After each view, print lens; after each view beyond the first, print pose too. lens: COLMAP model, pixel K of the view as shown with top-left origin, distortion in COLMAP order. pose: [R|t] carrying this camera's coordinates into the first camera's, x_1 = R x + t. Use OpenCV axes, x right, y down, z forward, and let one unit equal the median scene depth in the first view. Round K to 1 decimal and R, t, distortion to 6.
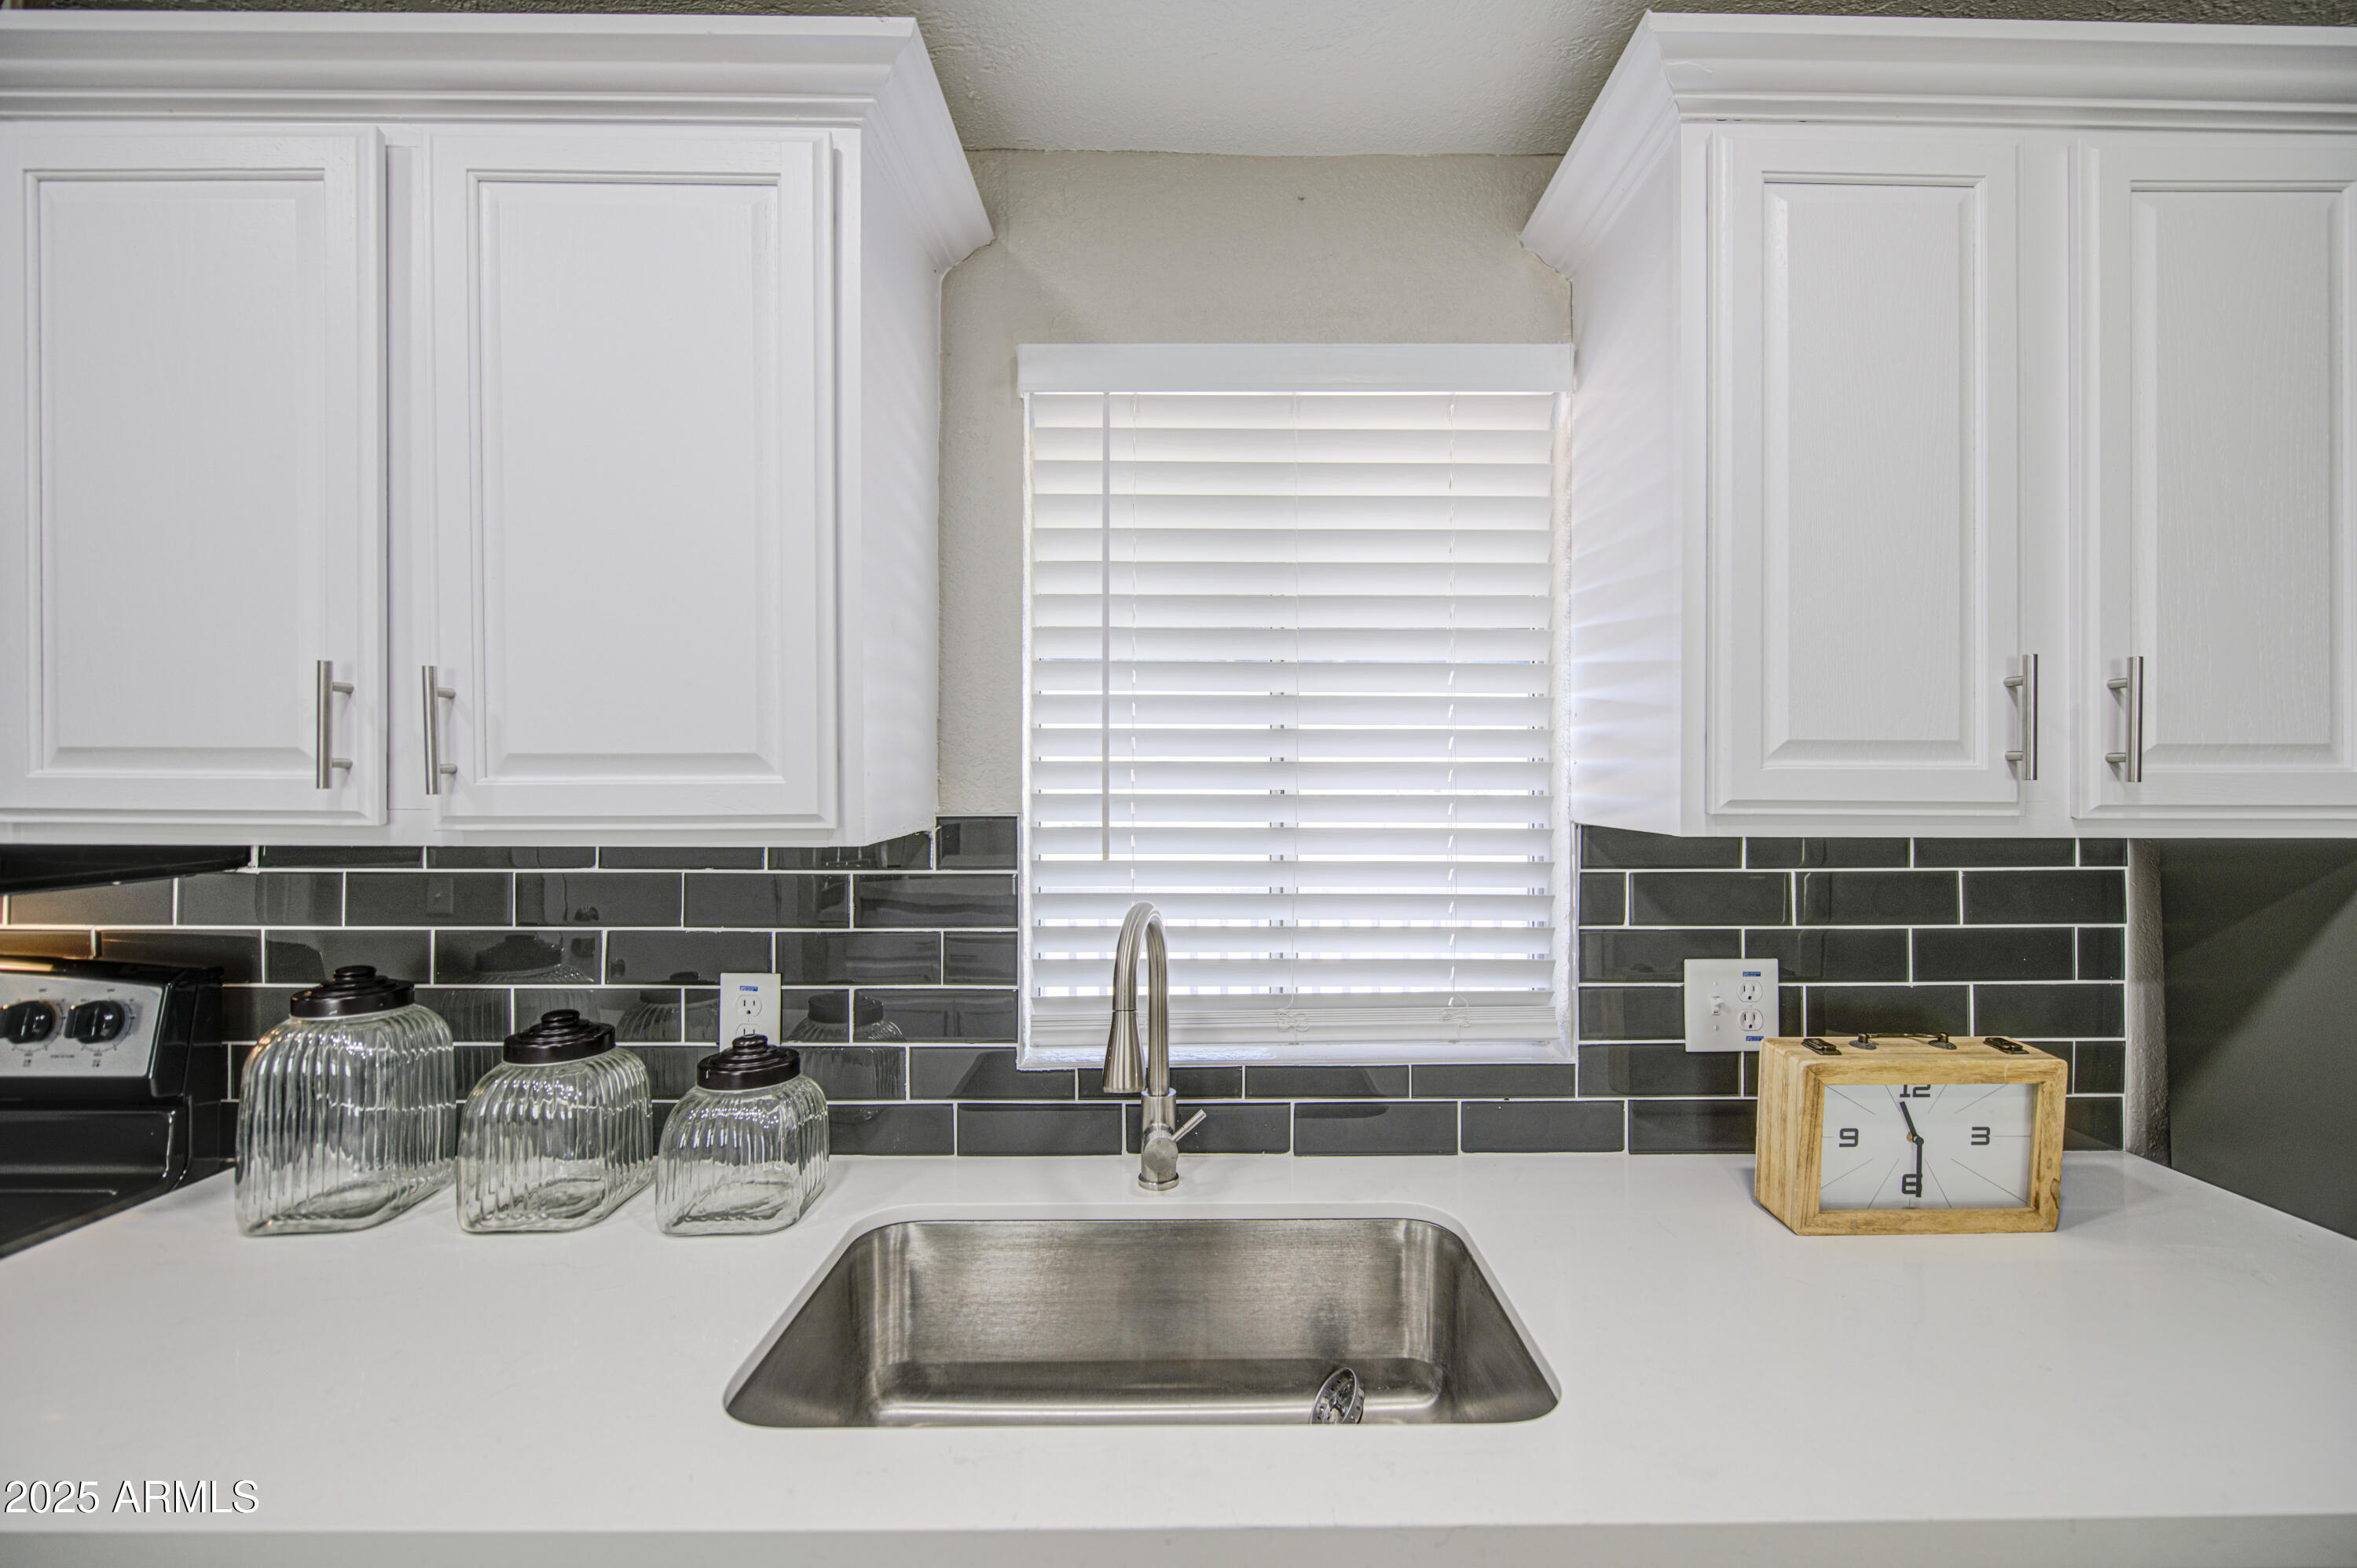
lens RADIAL K [[955.1, 0, 1202.0], [0, 955.1, 768.8], [0, 0, 1]] dist [0.001273, -0.003077]
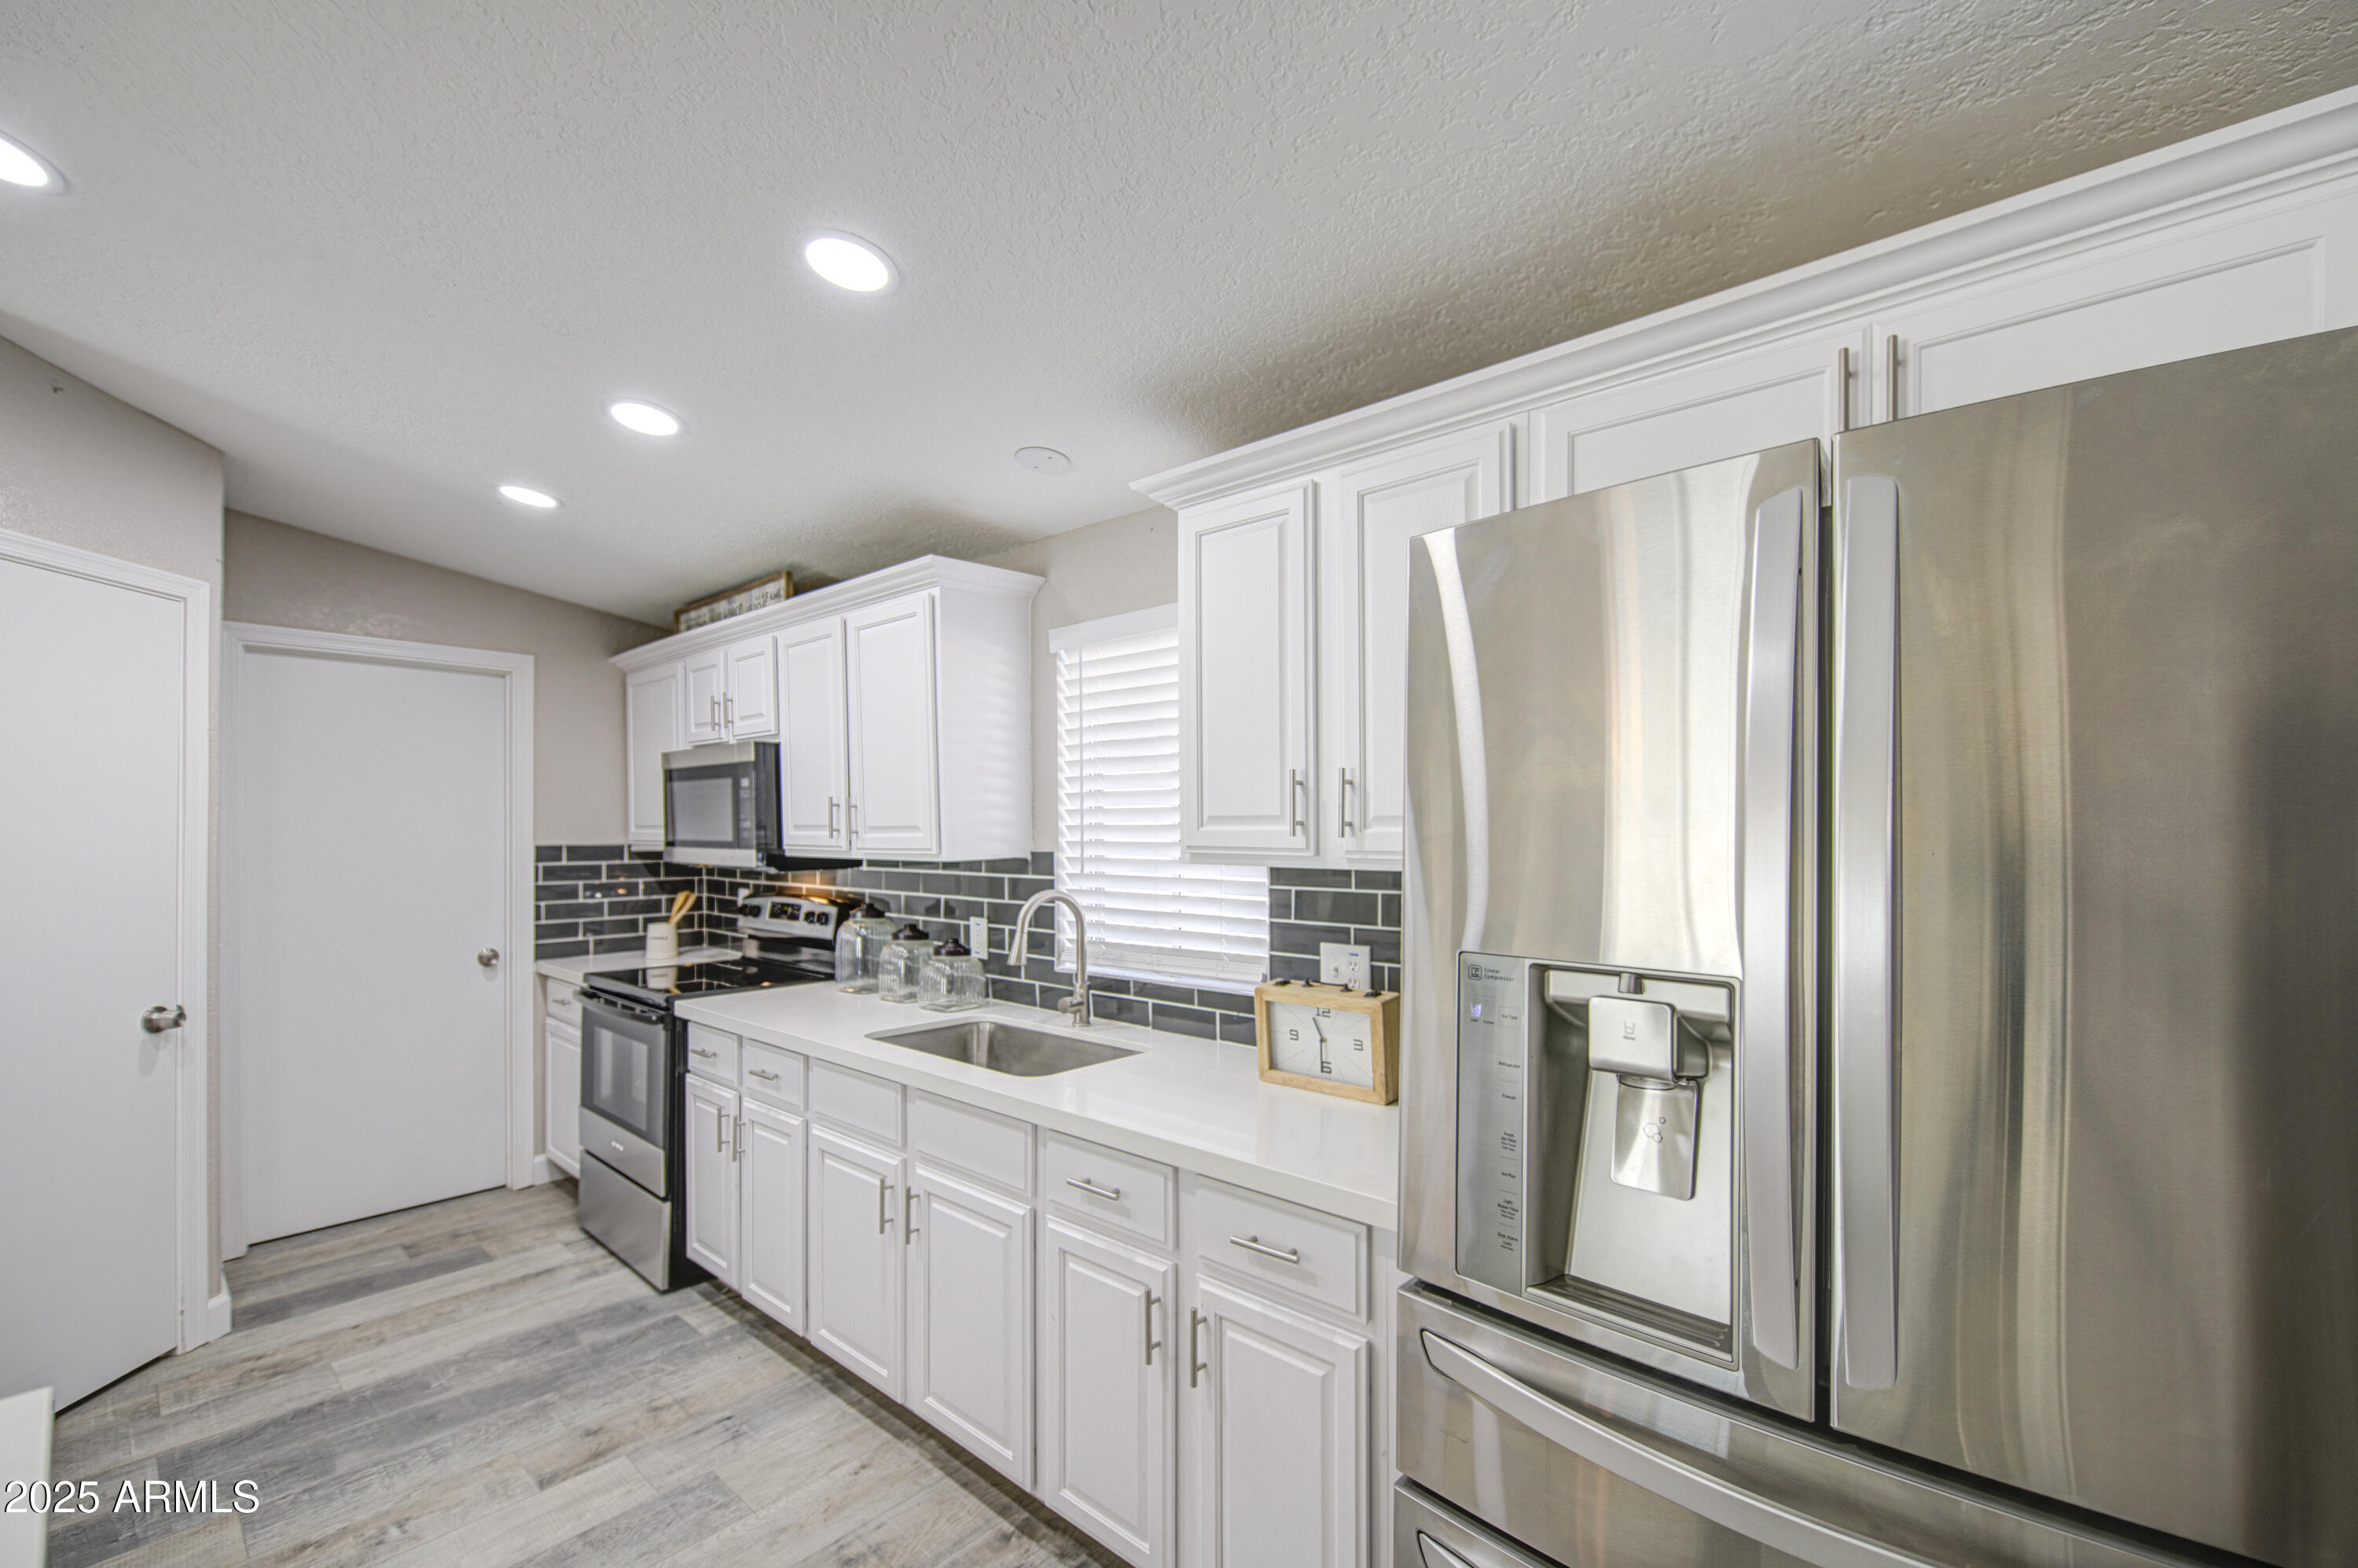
lens RADIAL K [[955.6, 0, 1207.1], [0, 955.6, 837.1], [0, 0, 1]] dist [0.001273, -0.003077]
pose [[0.760682, 0.002915, -0.649118, 1.444488], [0.013258, 0.999712, 0.020025, -0.020566], [0.648989, -0.023838, 0.760424, -0.393135]]
